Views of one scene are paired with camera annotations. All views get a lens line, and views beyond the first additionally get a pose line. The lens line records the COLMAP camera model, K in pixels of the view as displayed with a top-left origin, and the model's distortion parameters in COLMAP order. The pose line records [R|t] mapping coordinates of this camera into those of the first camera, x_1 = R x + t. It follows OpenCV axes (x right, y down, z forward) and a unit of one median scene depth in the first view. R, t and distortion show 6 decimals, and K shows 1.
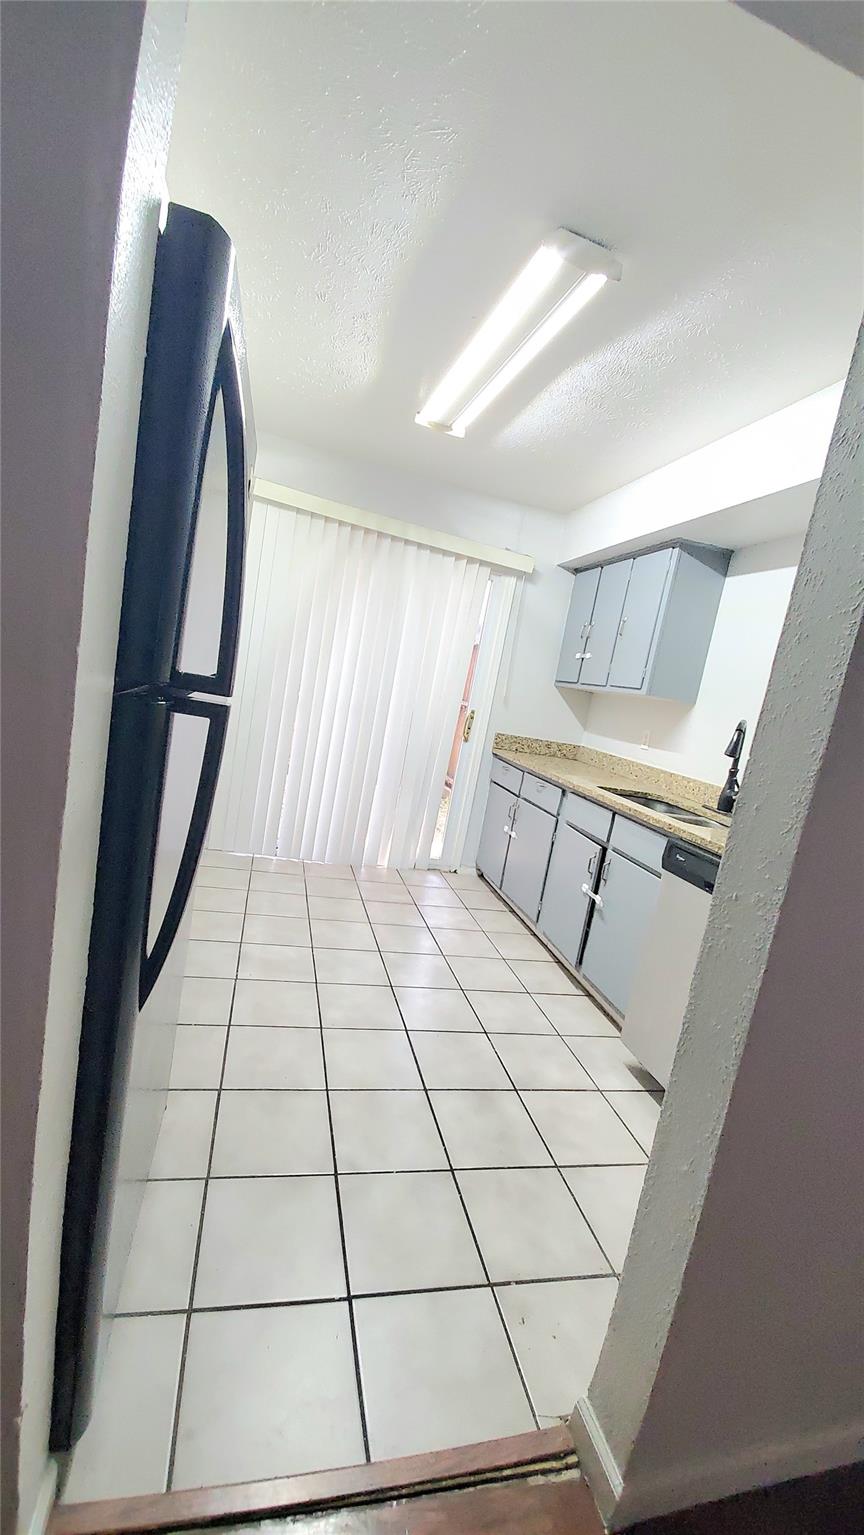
lens RADIAL K [[603.6, 0, 432.0], [0, 603.6, 767.5], [0, 0, 1]] dist [-0.000356, 0.000026]
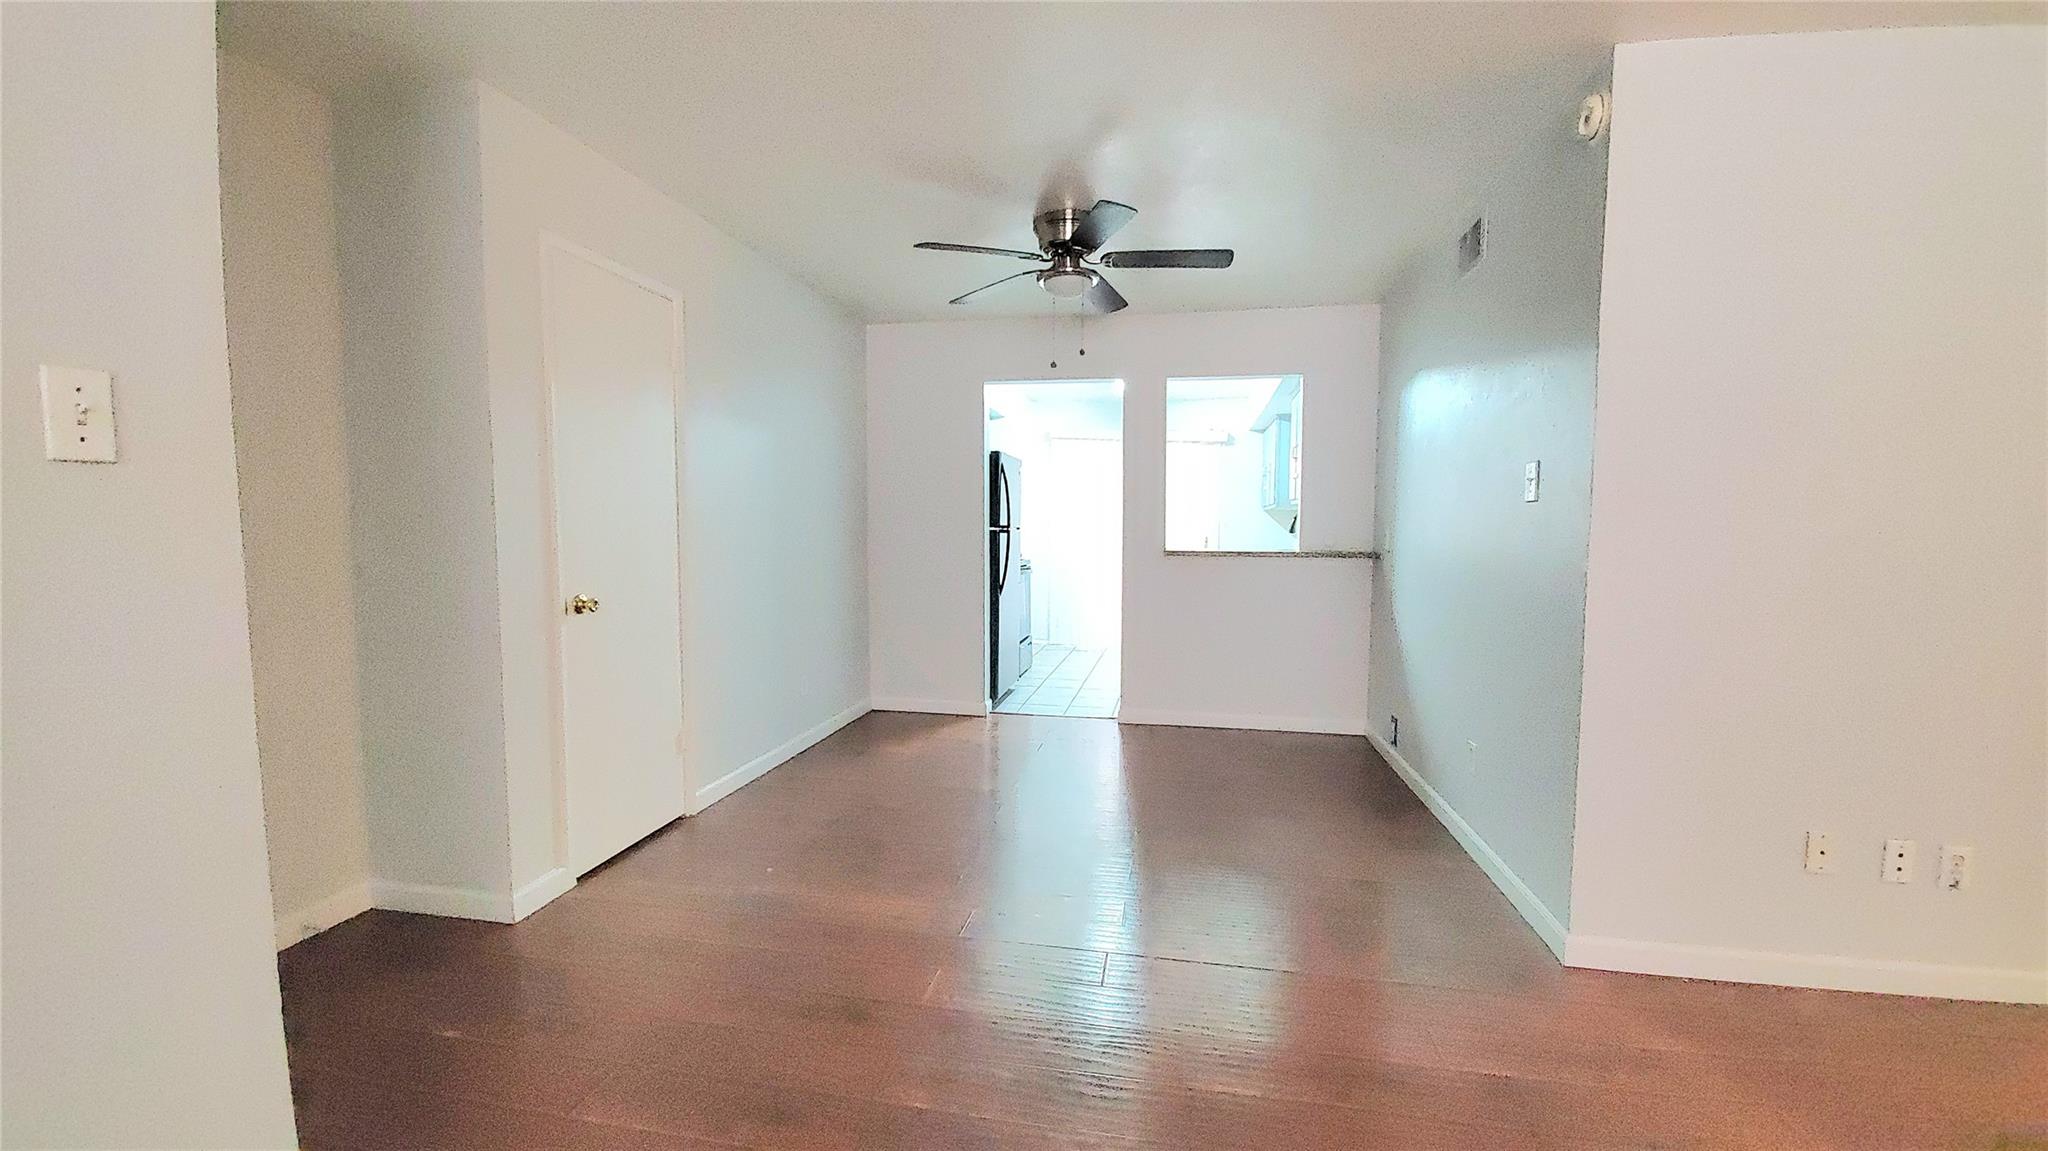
lens RADIAL K [[805.3, 0, 1026.2], [0, 805.3, 567.5], [0, 0, 1]] dist [-0.000356, 0.000026]
pose [[0.897675, -0.147113, -0.415376, 2.513008], [0.093545, 0.984762, -0.146608, 1.194075], [0.430614, 0.092750, 0.897758, -4.910889]]
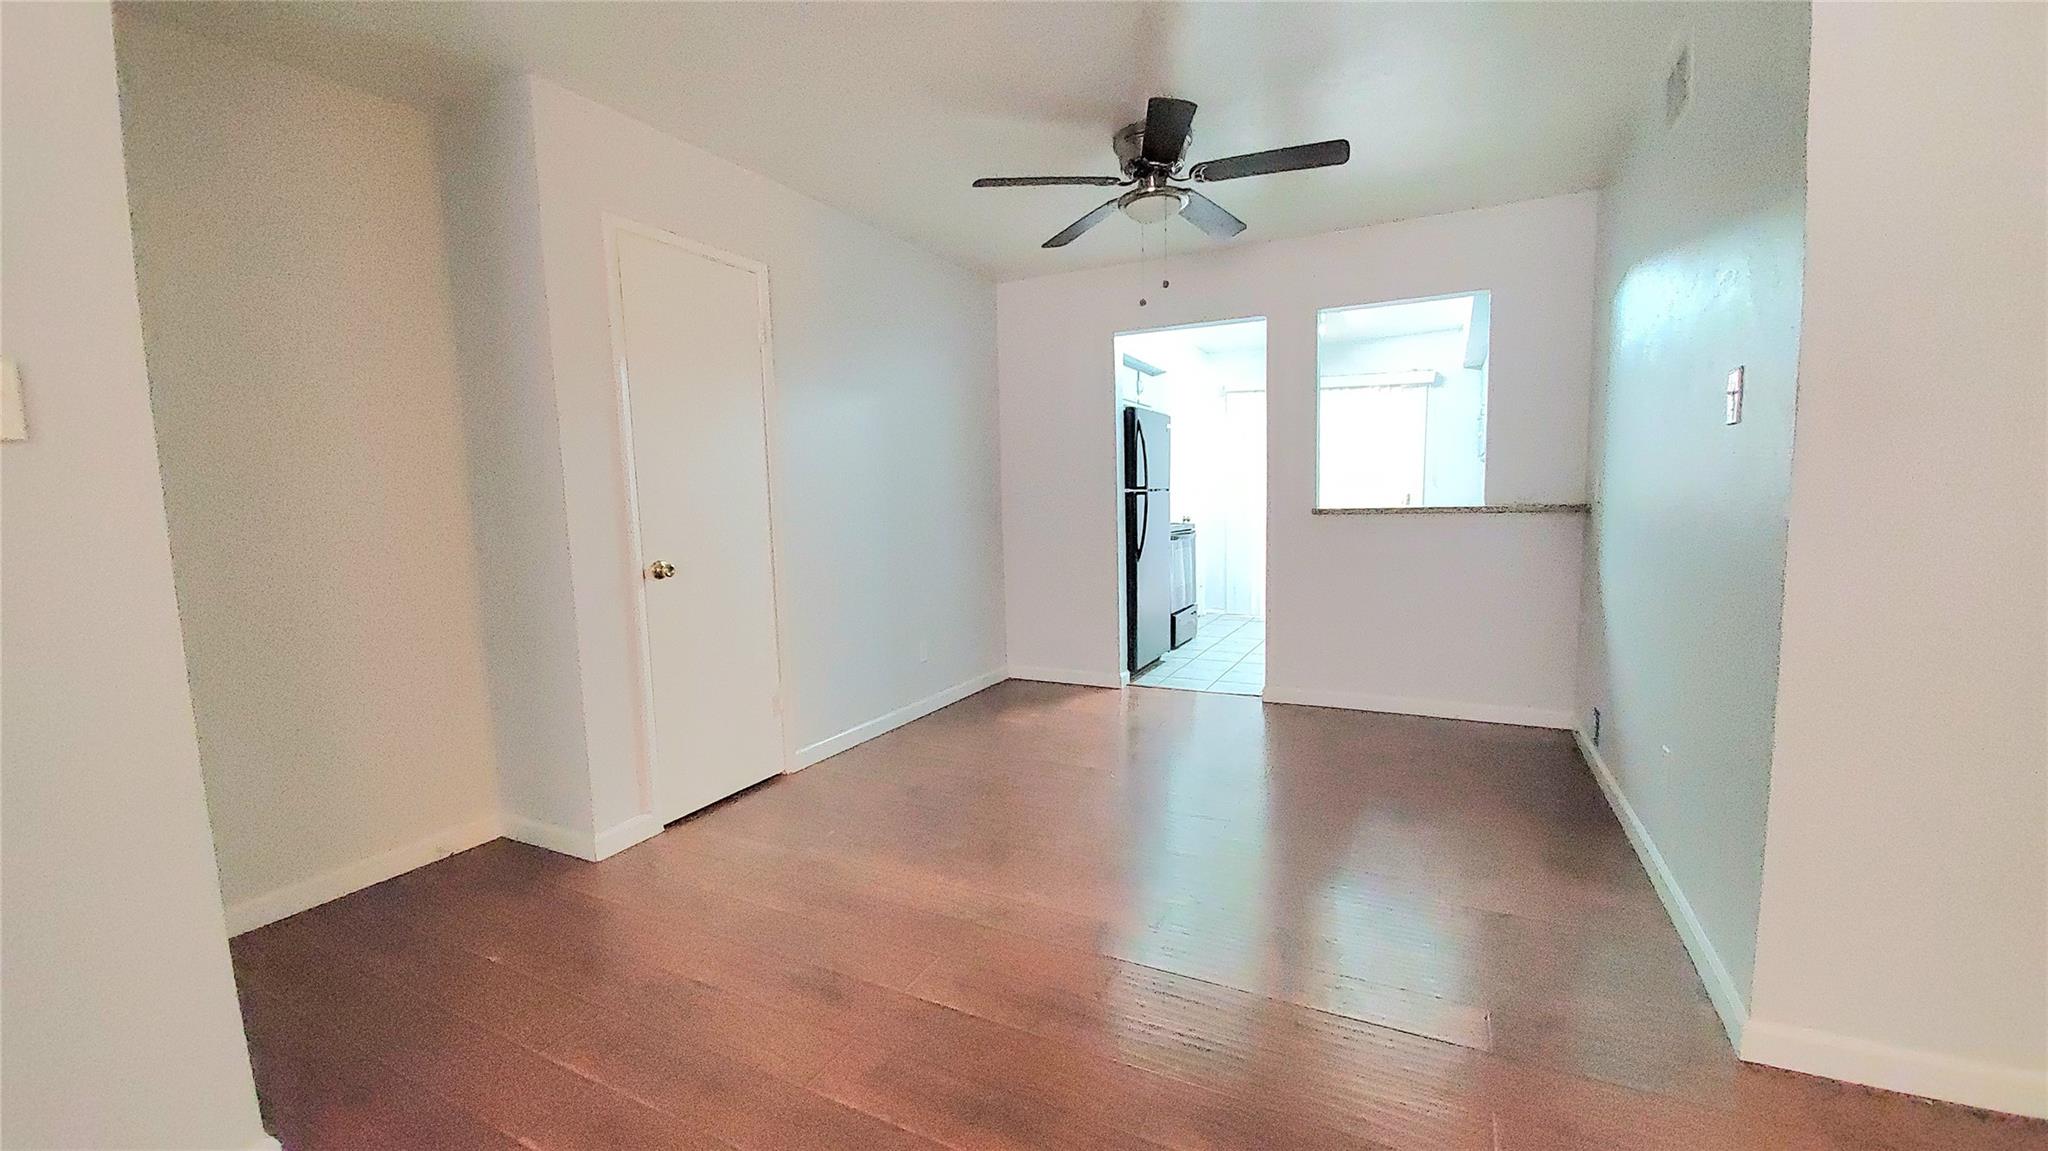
lens RADIAL K [[810.0, 0, 1024.0], [0, 810.0, 575.5], [0, 0, 1]] dist [0.002092, -0.000103]
pose [[0.746523, -0.127451, -0.653039, 2.959130], [0.063818, 0.990673, -0.120393, 1.234066], [0.662292, 0.048200, 0.747693, -4.287831]]
